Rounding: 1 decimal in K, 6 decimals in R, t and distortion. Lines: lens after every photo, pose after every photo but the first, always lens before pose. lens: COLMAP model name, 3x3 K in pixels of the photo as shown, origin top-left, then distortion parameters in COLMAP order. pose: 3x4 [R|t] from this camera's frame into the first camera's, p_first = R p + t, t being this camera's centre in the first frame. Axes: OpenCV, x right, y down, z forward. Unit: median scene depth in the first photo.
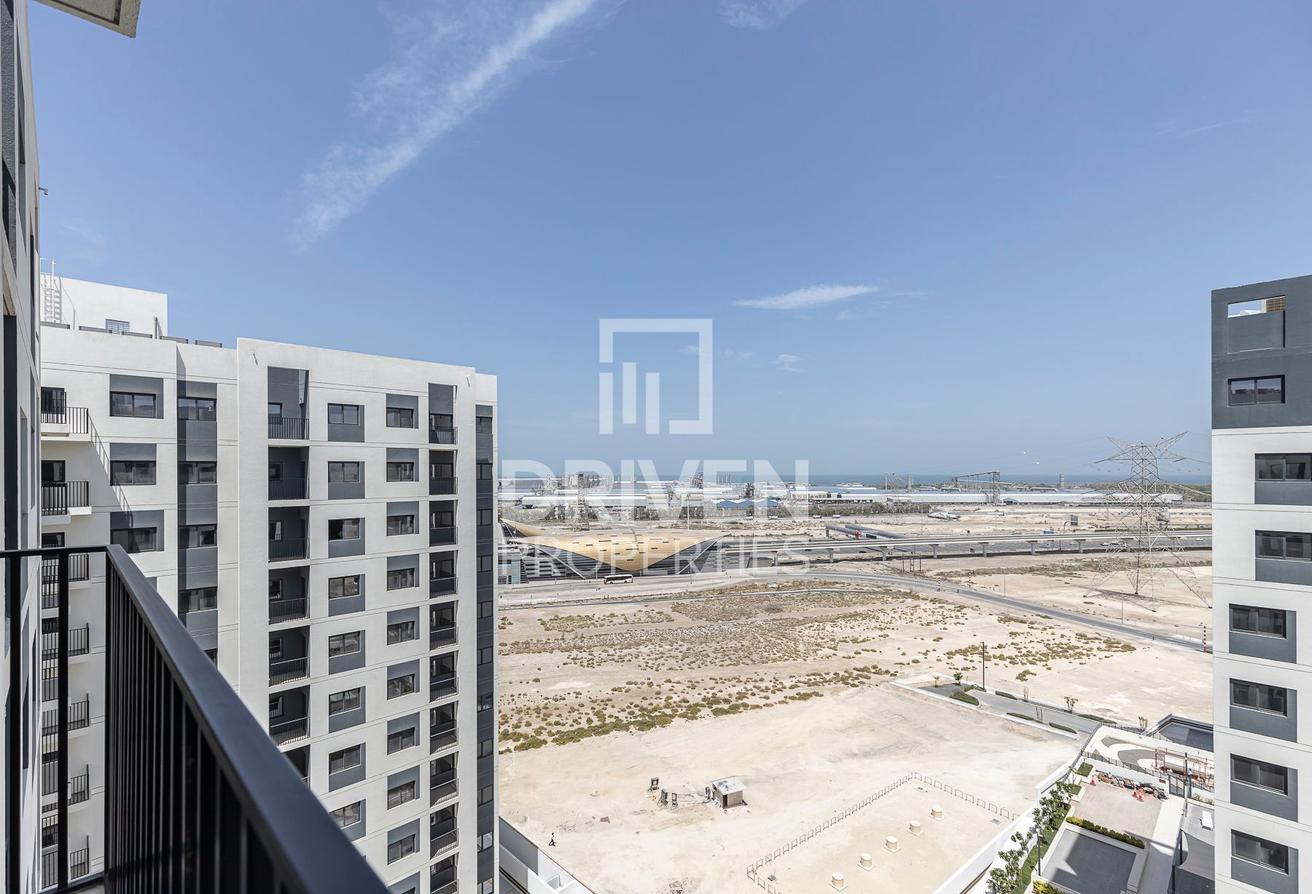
lens RADIAL K [[645.8, 0, 665.0], [0, 645.8, 488.2], [0, 0, 1]] dist [0.023897, -0.002854]
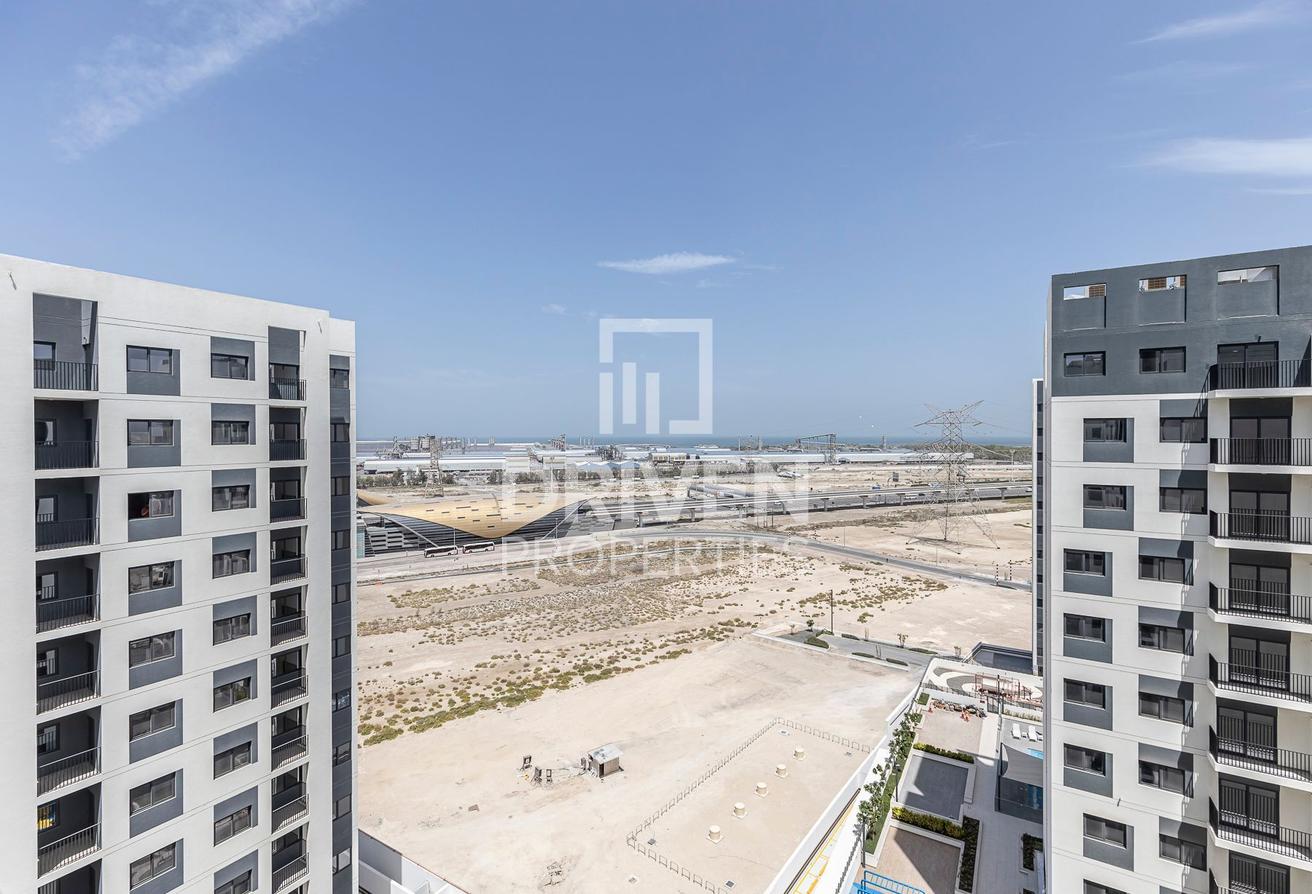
lens RADIAL K [[613.9, 0, 649.5], [0, 613.9, 449.9], [0, 0, 1]] dist [0.013883, -0.001873]
pose [[0.967006, -0.005434, 0.254696, -0.071244], [0.005573, 0.999984, 0.000175, -0.000632], [-0.254693, 0.001250, 0.967021, 0.082520]]
